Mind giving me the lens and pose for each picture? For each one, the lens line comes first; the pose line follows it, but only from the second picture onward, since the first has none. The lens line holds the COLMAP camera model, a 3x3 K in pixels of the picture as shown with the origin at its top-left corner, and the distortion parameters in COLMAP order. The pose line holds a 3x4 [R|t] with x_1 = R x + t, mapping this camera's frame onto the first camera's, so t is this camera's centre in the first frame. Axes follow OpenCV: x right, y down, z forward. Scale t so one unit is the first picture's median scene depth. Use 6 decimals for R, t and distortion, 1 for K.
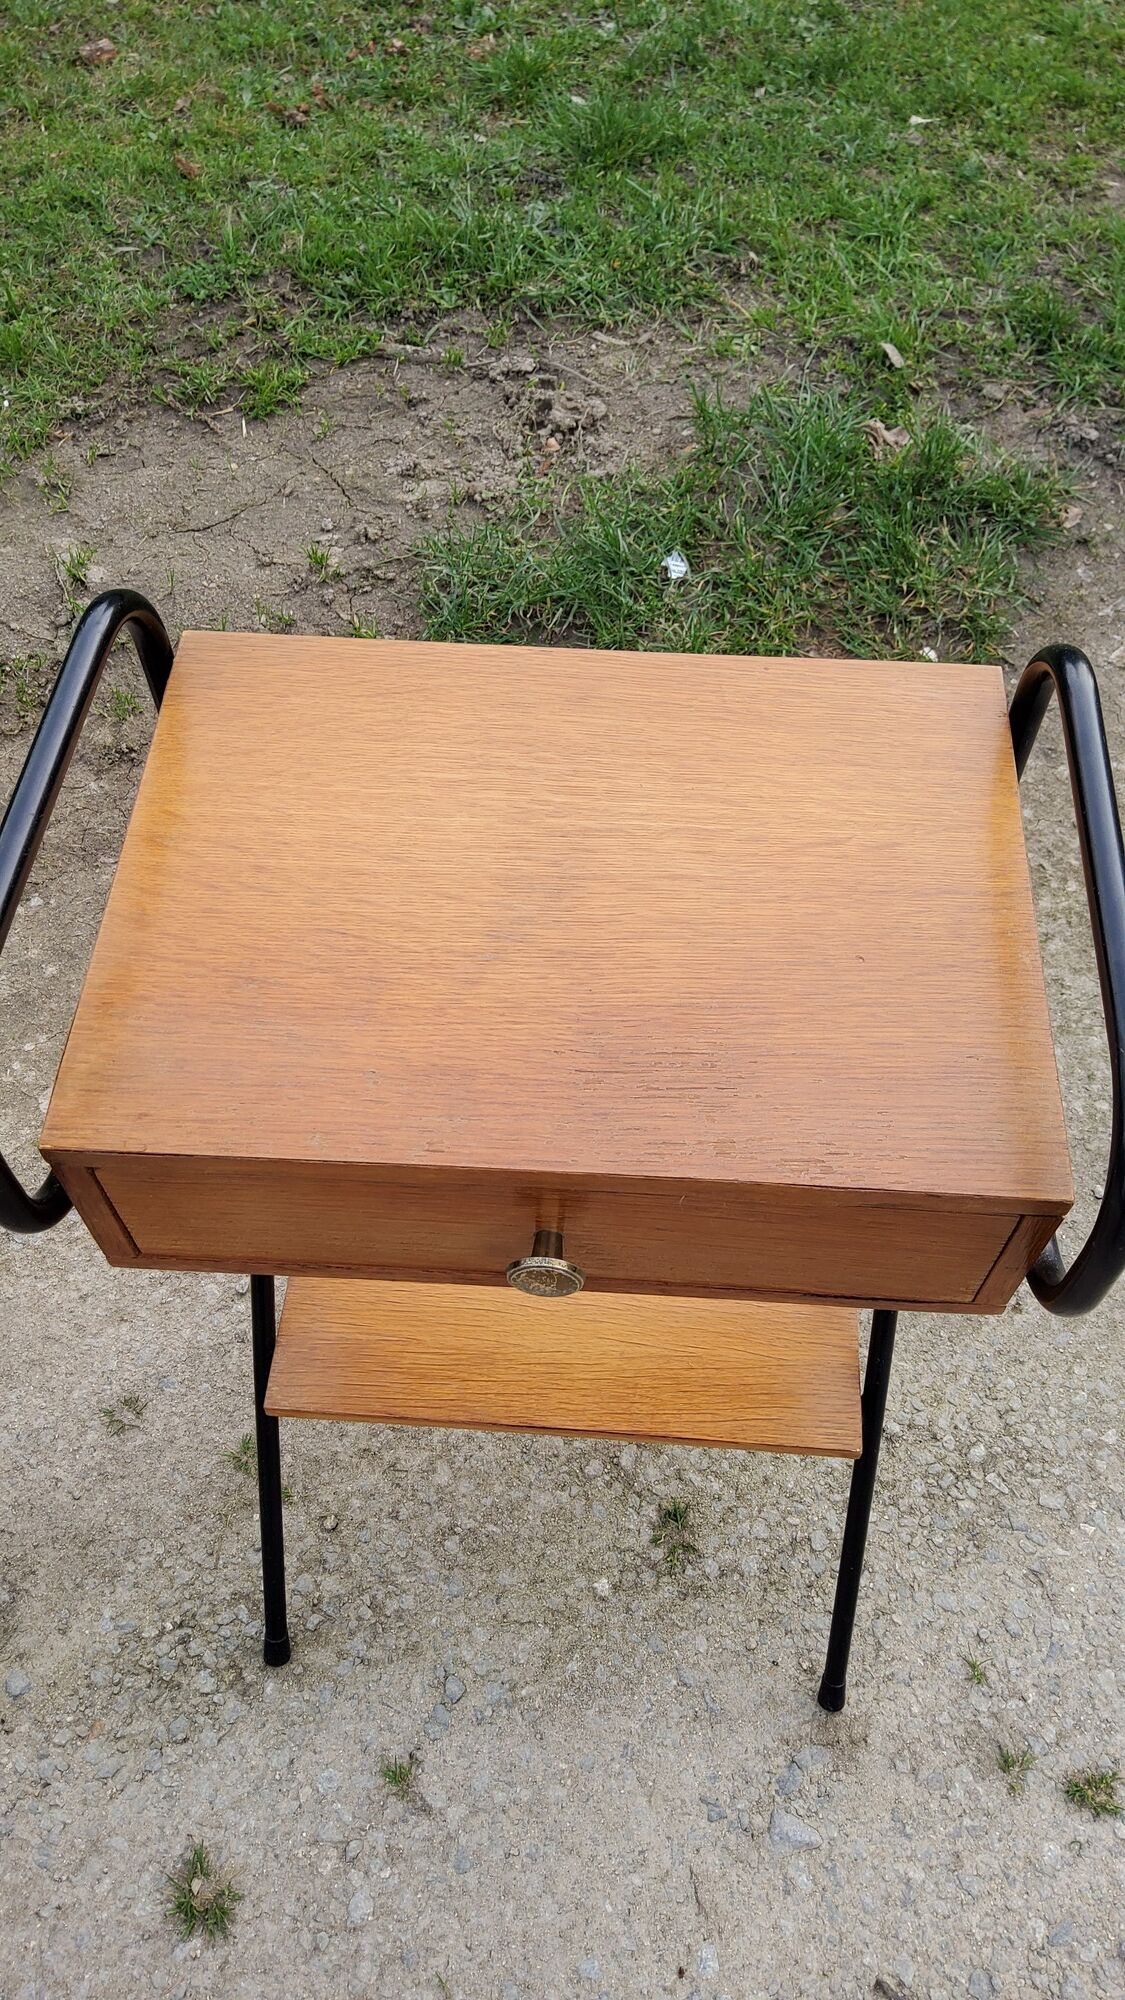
lens RADIAL K [[1504.0, 0, 578.5], [0, 1504.0, 984.9], [0, 0, 1]] dist [0.059920, -0.111620]
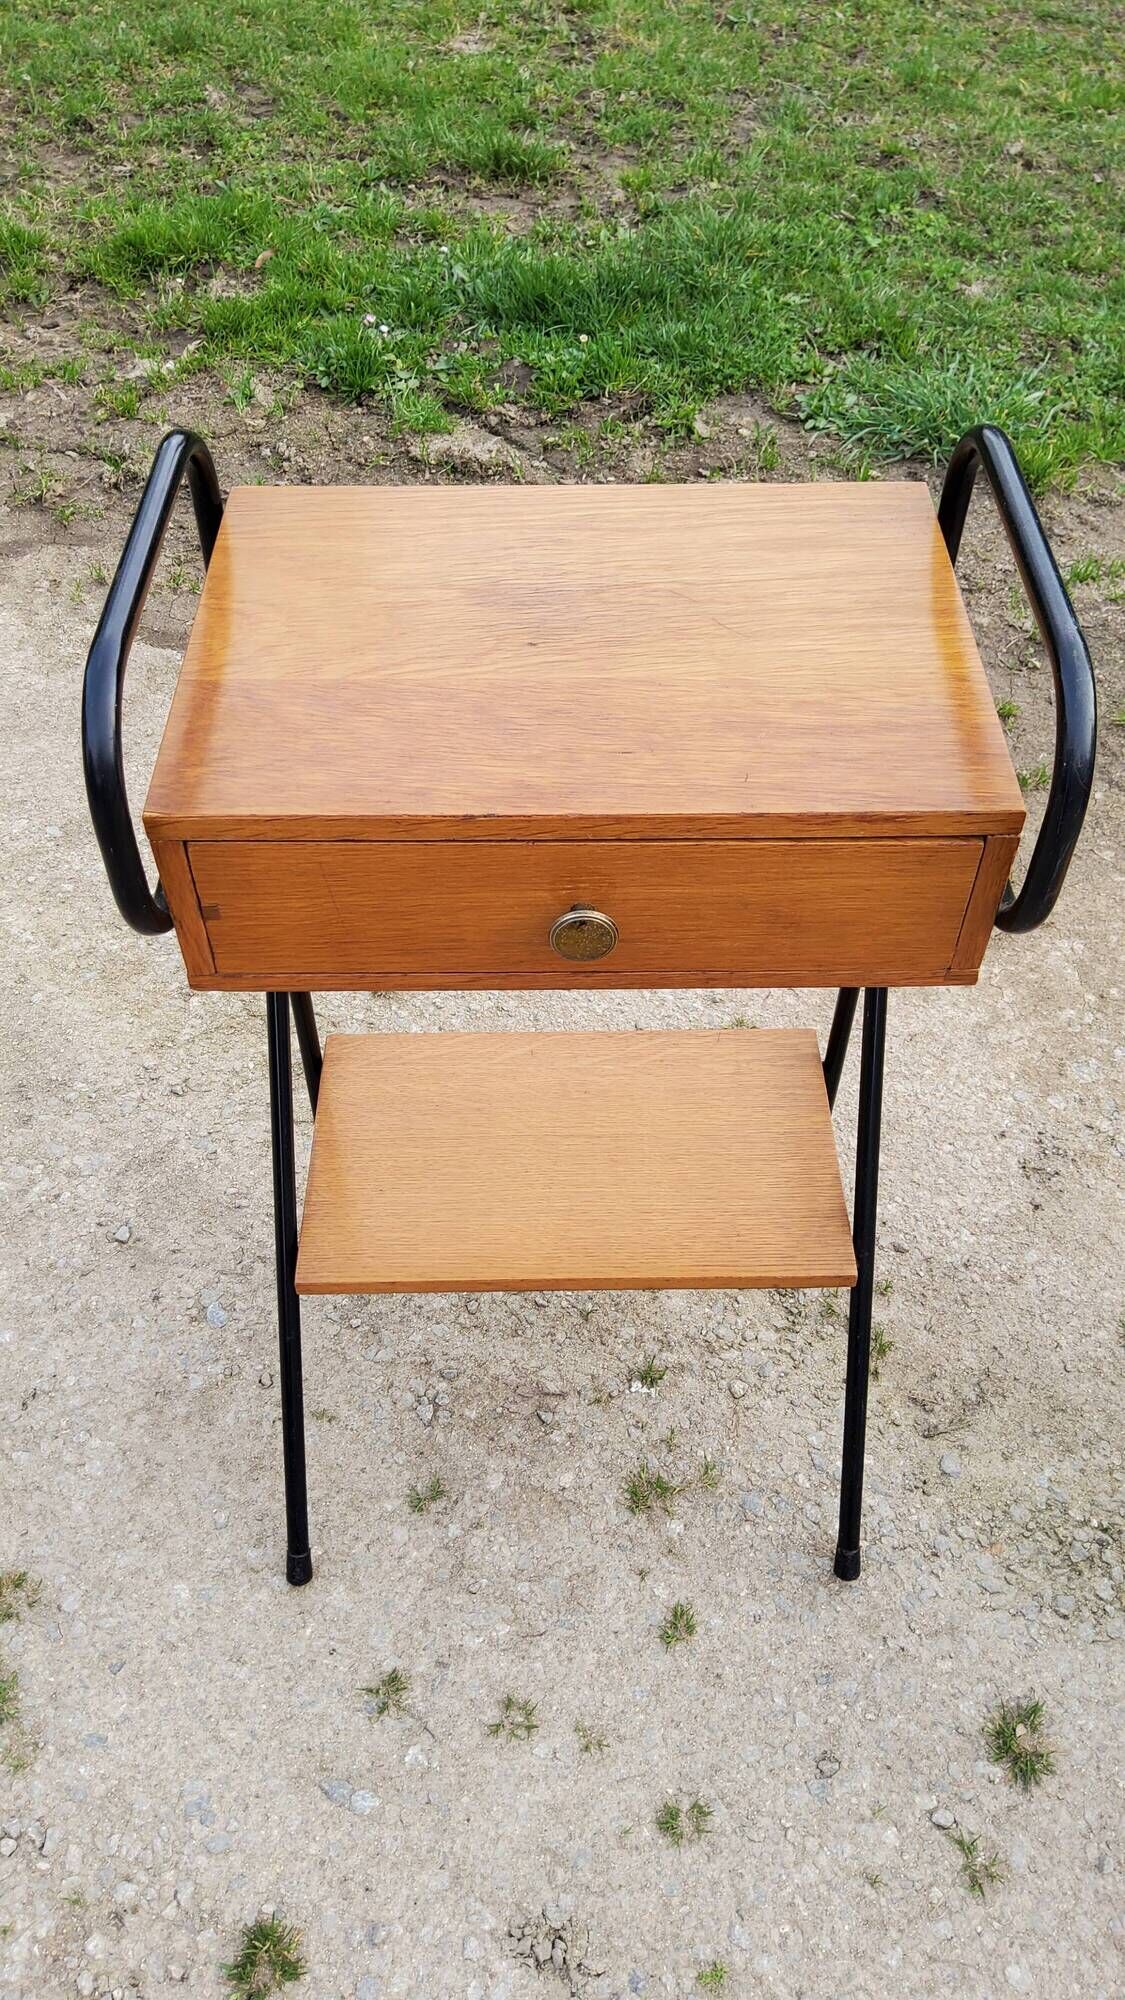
lens RADIAL K [[1510.1, 0, 577.7], [0, 1510.1, 992.1], [0, 0, 1]] dist [0.047622, -0.088614]
pose [[0.701943, 0.529000, -0.476901, -0.217020], [-0.576484, 0.815205, 0.055745, 0.276647], [0.418261, 0.235796, 0.877187, -0.137722]]
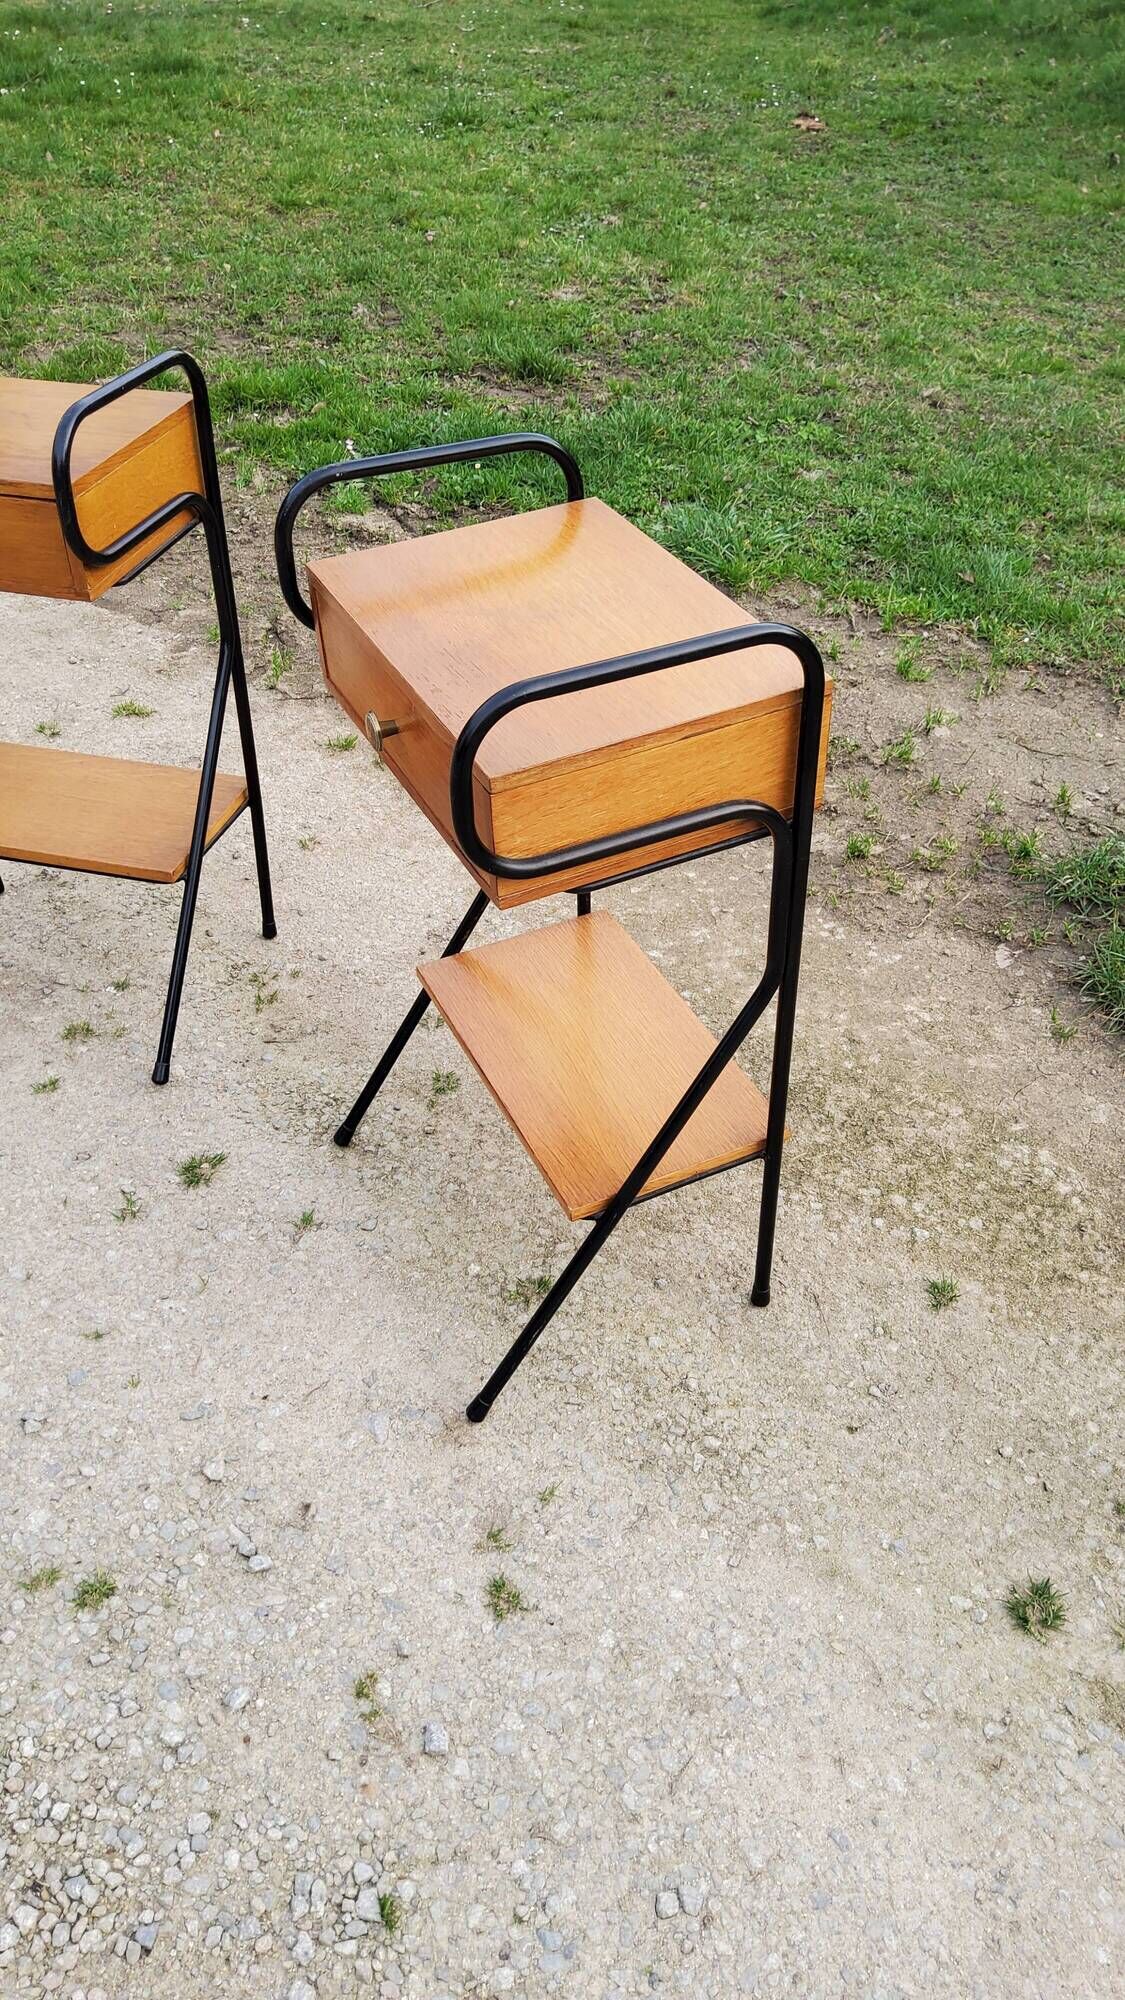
lens RADIAL K [[1487.5, 0, 574.0], [0, 1487.5, 1007.7], [0, 0, 1]] dist [0.077192, -0.118805]
pose [[0.490842, 0.553060, -0.673201, 0.867523], [-0.707762, 0.703717, 0.062090, 0.080814], [0.508082, 0.445989, 0.736849, -0.067976]]
